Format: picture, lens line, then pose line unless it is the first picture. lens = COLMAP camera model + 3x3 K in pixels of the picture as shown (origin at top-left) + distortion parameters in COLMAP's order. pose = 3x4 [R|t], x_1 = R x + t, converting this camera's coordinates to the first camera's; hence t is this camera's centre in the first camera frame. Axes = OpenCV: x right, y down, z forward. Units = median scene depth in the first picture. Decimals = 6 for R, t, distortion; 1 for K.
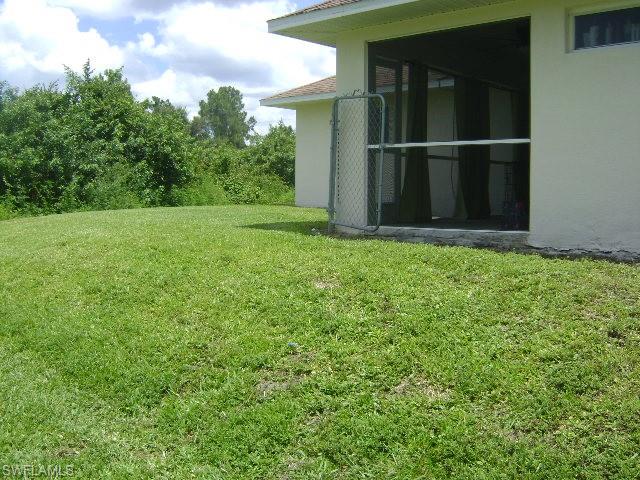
lens RADIAL K [[666.3, 0, 327.3], [0, 666.3, 225.9], [0, 0, 1]] dist [-0.159069, 0.118616]
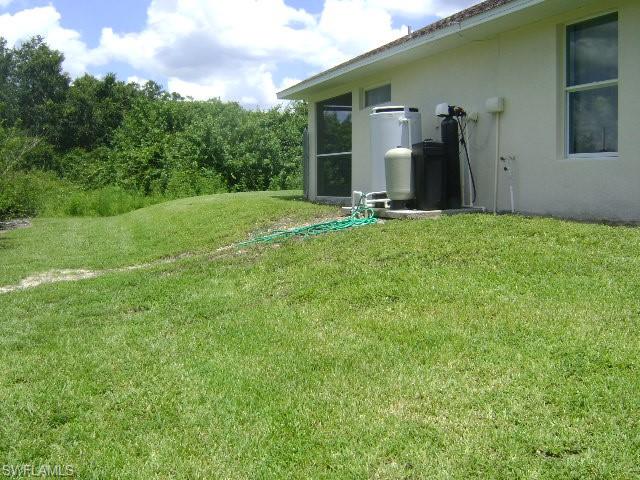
lens RADIAL K [[666.3, 0, 327.3], [0, 666.3, 225.9], [0, 0, 1]] dist [-0.159069, 0.118616]
pose [[0.893740, 0.025377, -0.447867, 0.392138], [-0.021415, 0.999674, 0.013910, 0.023878], [0.448074, -0.002841, 0.893992, -0.298106]]
